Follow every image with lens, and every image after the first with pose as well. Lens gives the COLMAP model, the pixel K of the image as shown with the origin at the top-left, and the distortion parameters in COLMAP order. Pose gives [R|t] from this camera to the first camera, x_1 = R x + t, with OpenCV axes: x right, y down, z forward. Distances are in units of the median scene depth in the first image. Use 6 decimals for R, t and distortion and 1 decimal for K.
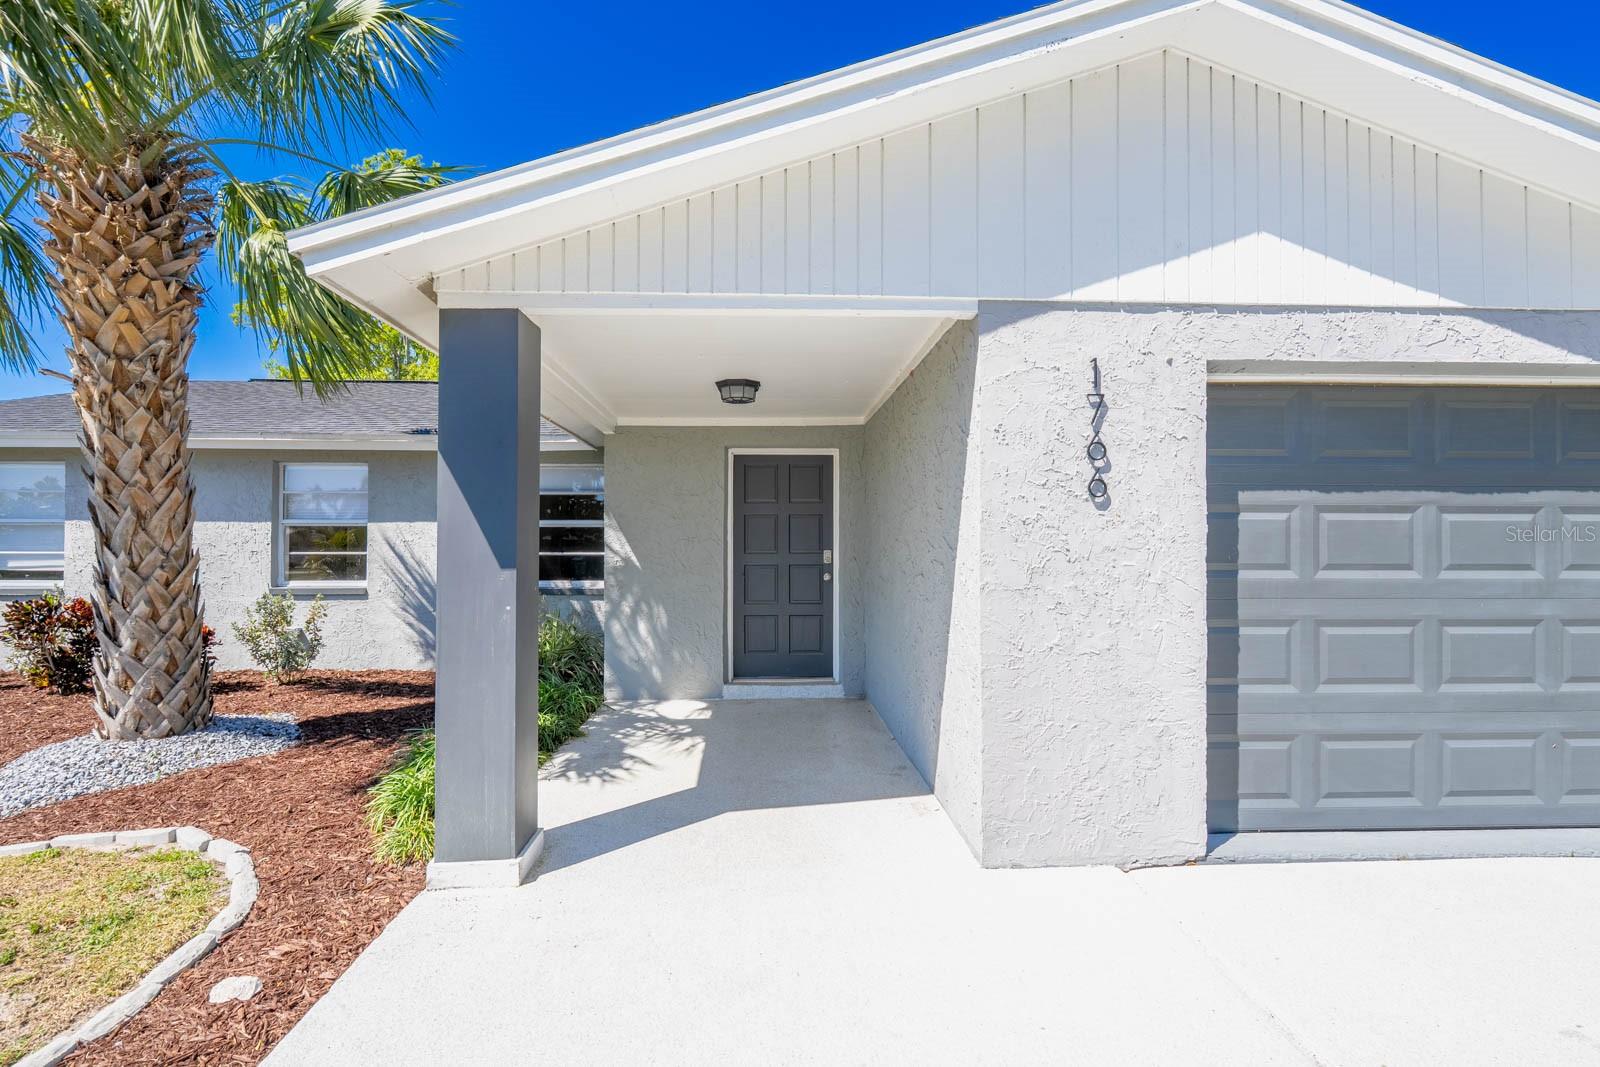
lens RADIAL K [[723.3, 0, 789.5], [0, 723.3, 538.8], [0, 0, 1]] dist [-0.001335, -0.000283]
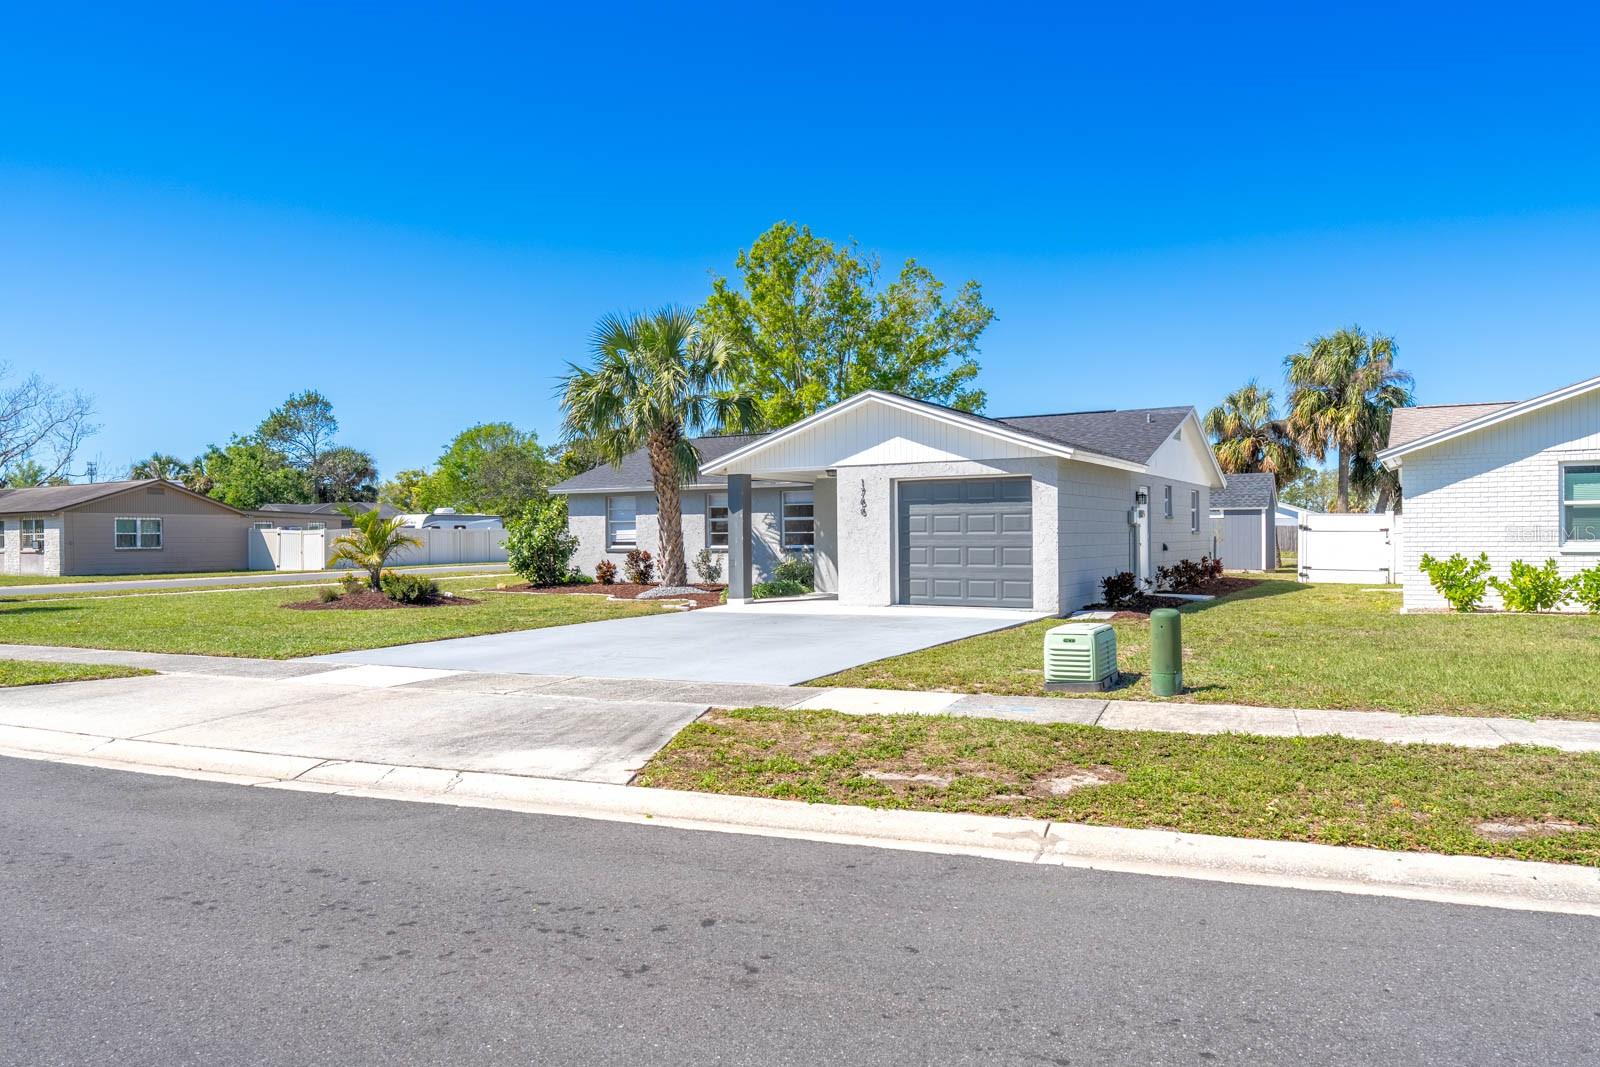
lens RADIAL K [[1079.6, 0, 801.6], [0, 1079.6, 539.3], [0, 0, 1]] dist [-0.004374, 0.002578]
pose [[0.848756, -0.006707, -0.528742, 2.070937], [0.015174, 0.999817, 0.011676, 0.004794], [0.528566, -0.017933, 0.848703, -2.670591]]
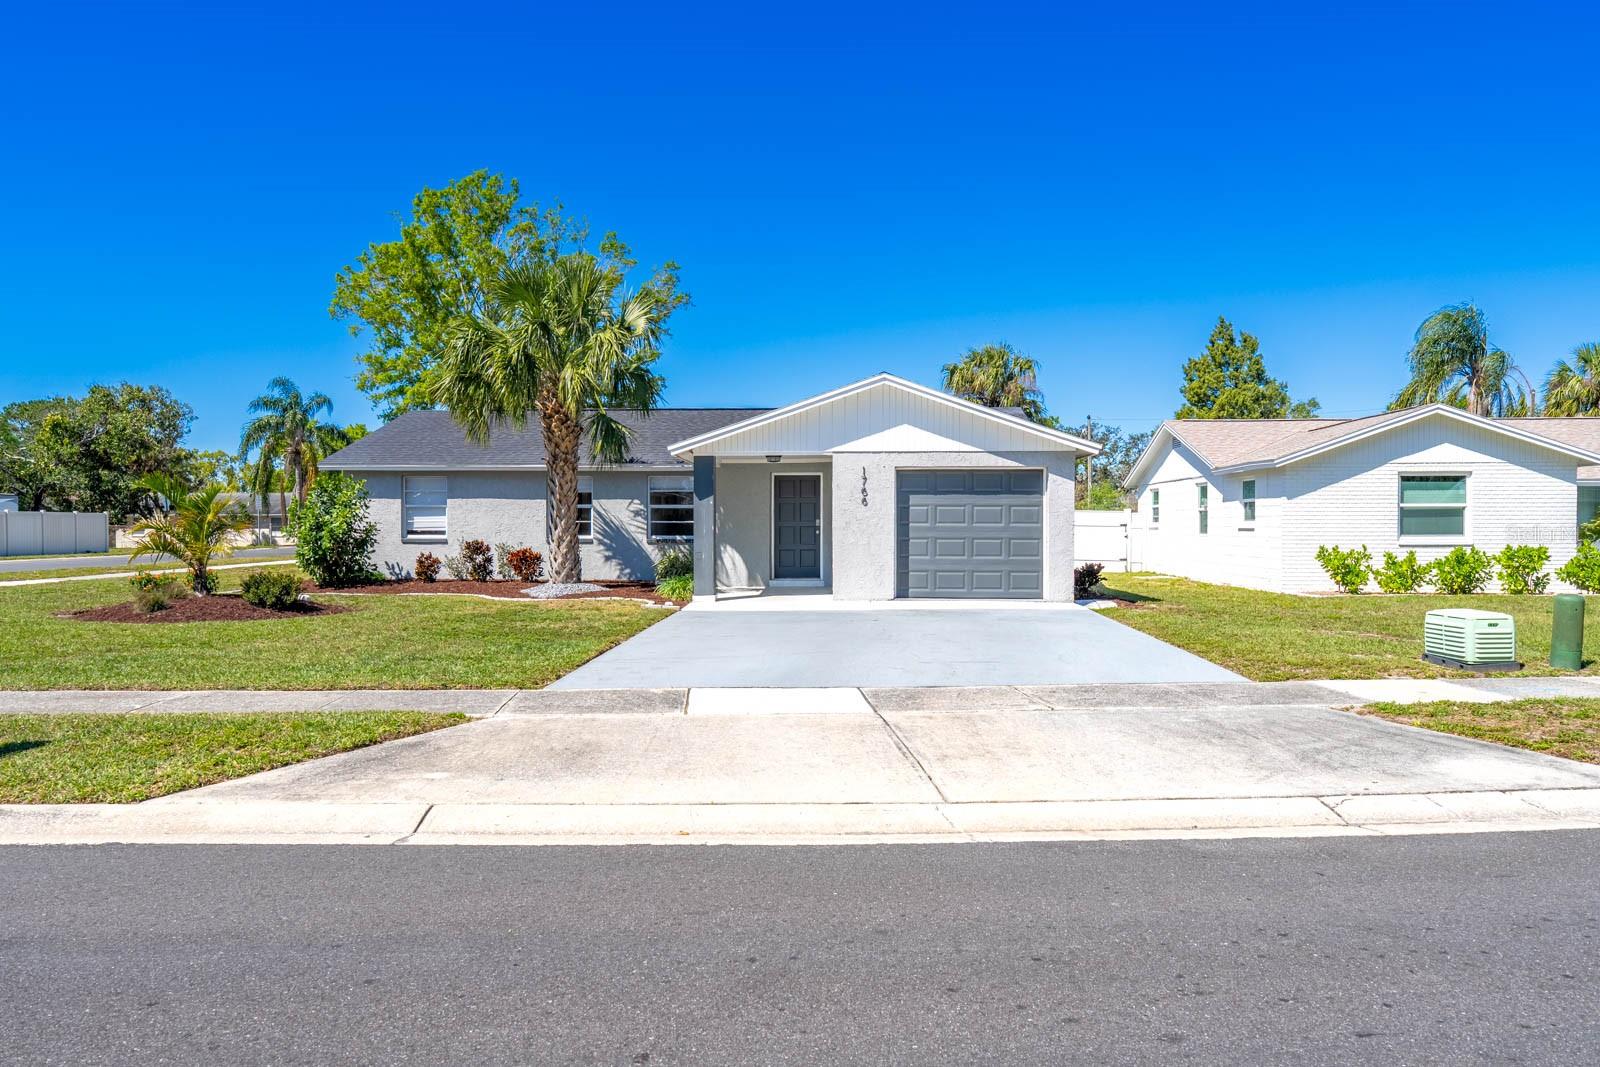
lens RADIAL K [[1109.5, 0, 800.0], [0, 1109.5, 533.5], [0, 0, 1]] dist [-0.007221, -0.001878]
pose [[0.996589, 0.000755, -0.082526, 0.359525], [0.000733, 0.999838, 0.017994, -0.002742], [0.082526, -0.017993, 0.996426, -3.032374]]
